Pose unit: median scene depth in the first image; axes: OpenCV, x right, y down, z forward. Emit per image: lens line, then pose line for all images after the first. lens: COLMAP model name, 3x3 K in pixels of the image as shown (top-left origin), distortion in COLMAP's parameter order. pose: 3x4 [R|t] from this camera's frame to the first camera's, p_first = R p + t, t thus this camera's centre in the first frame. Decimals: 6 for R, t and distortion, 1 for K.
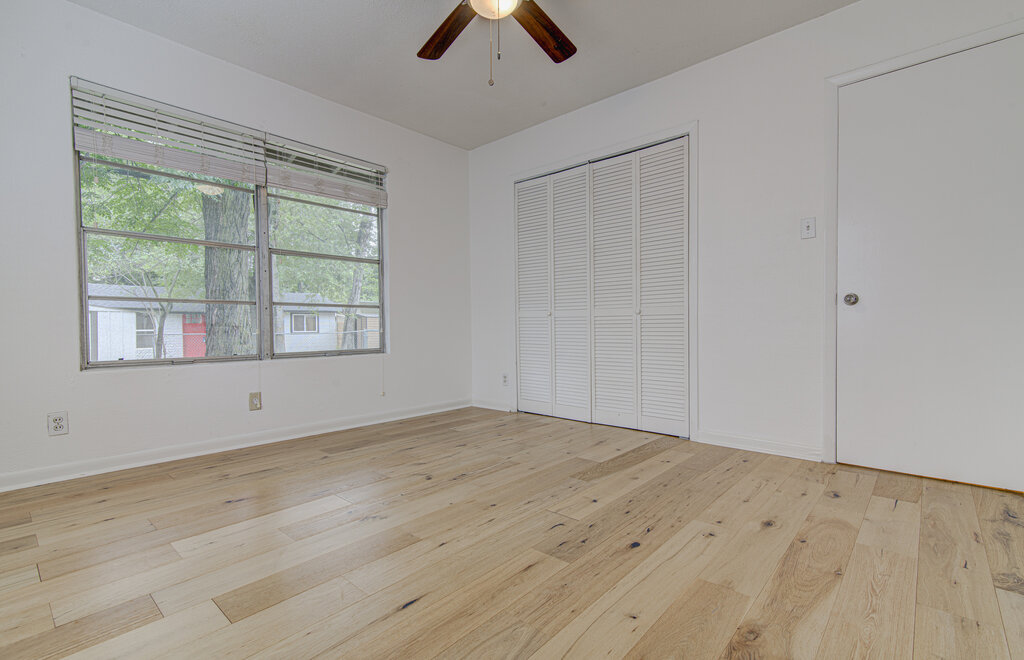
lens RADIAL K [[464.1, 0, 513.7], [0, 464.1, 332.3], [0, 0, 1]] dist [0.012465, -0.000305]
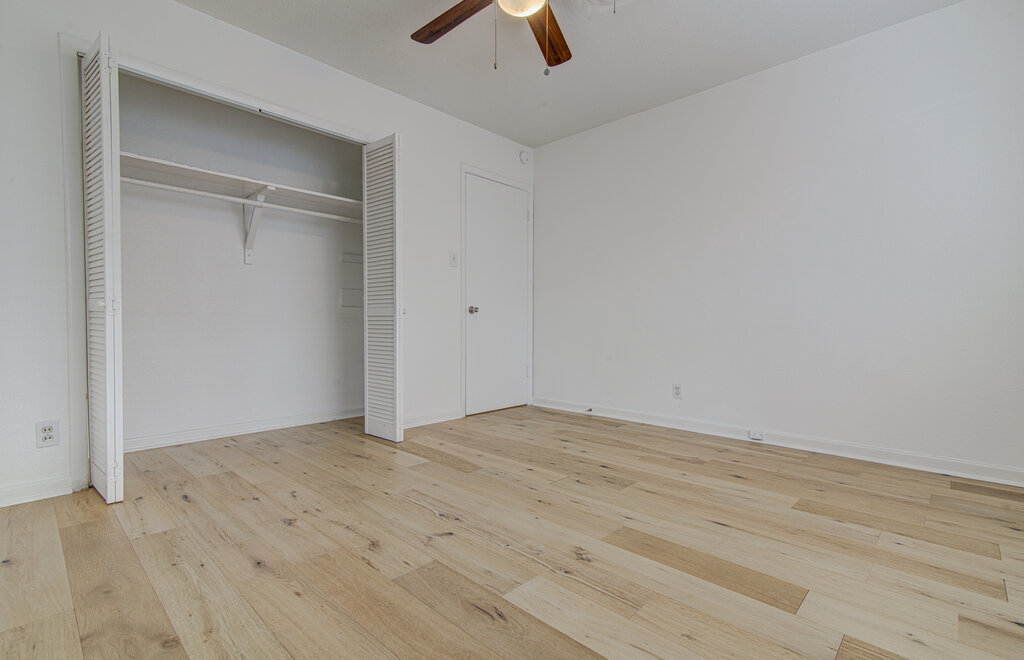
lens RADIAL K [[464.1, 0, 513.7], [0, 464.1, 332.3], [0, 0, 1]] dist [0.012465, -0.000305]
pose [[0.037304, -0.013215, 0.999217, -0.878903], [0.015410, 0.999801, 0.012647, -0.012336], [-0.999185, 0.014926, 0.037500, 0.834617]]
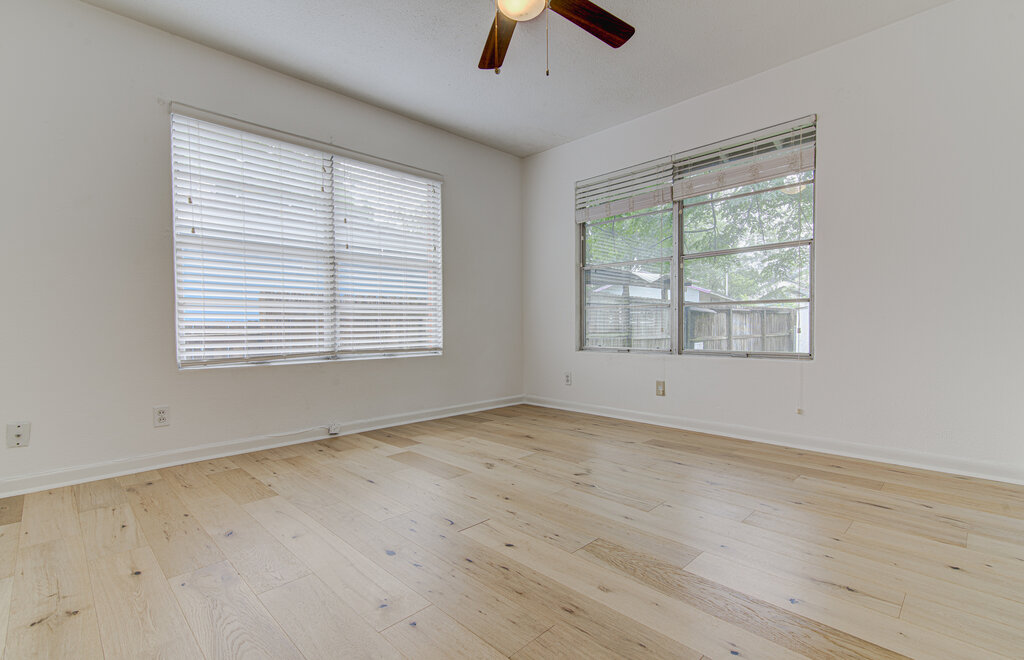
lens RADIAL K [[464.1, 0, 513.7], [0, 464.1, 332.3], [0, 0, 1]] dist [0.012465, -0.000305]
pose [[-0.060127, 0.021597, -0.997957, 0.819513], [-0.008577, 0.999718, 0.022152, -0.022172], [0.998154, 0.009892, -0.059925, 0.884988]]
